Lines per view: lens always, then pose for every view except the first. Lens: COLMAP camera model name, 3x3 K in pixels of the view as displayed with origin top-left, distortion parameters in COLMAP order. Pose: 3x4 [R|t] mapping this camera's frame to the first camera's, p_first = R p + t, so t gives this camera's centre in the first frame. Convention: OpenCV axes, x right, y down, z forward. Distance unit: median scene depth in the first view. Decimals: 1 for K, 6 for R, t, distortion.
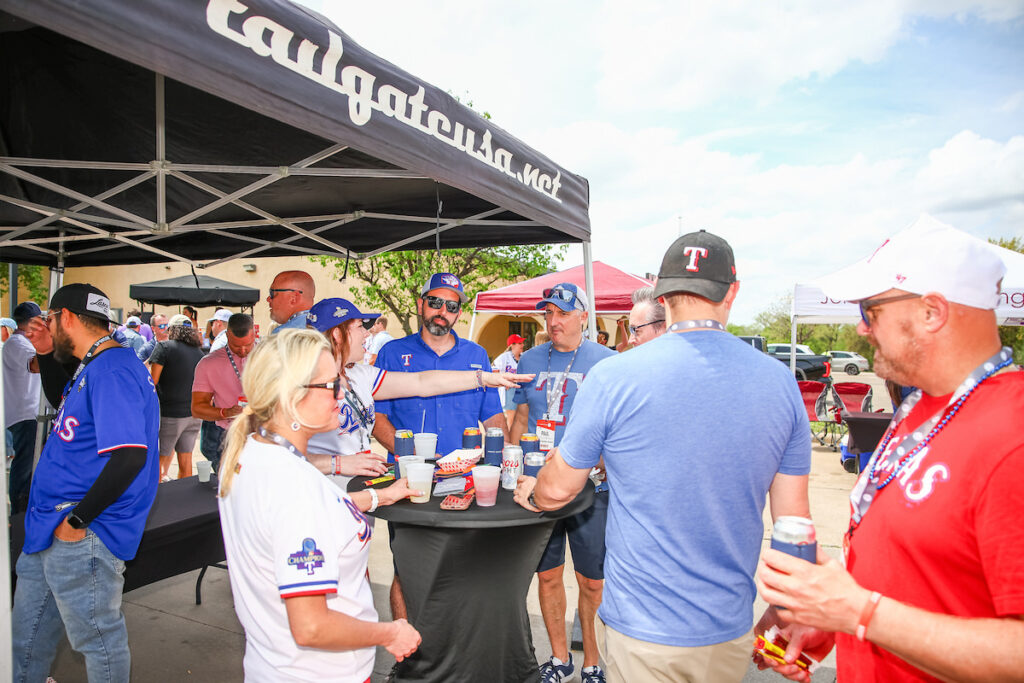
lens RADIAL K [[705.8, 0, 512.0], [0, 705.8, 341.5], [0, 0, 1]] dist [-0.080505, 0.061323]
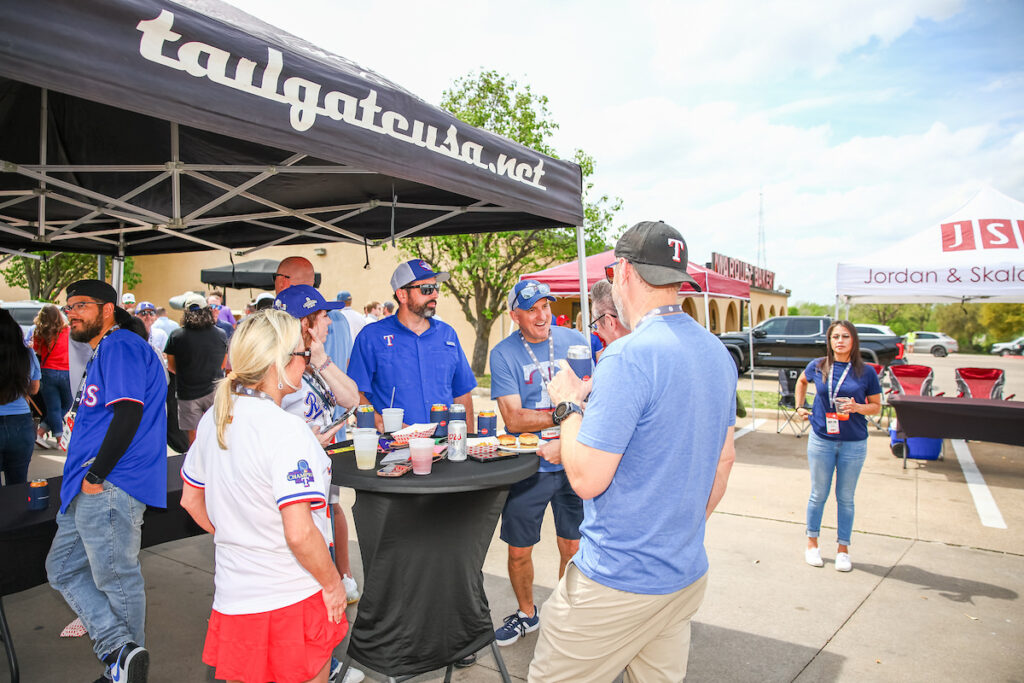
lens RADIAL K [[705.8, 0, 512.0], [0, 705.8, 341.5], [0, 0, 1]] dist [-0.080505, 0.061323]
pose [[0.992419, 0.002503, -0.122877, 0.168408], [0.001006, 0.999594, 0.028487, -0.003307], [0.122899, -0.028394, 0.992013, -0.047770]]
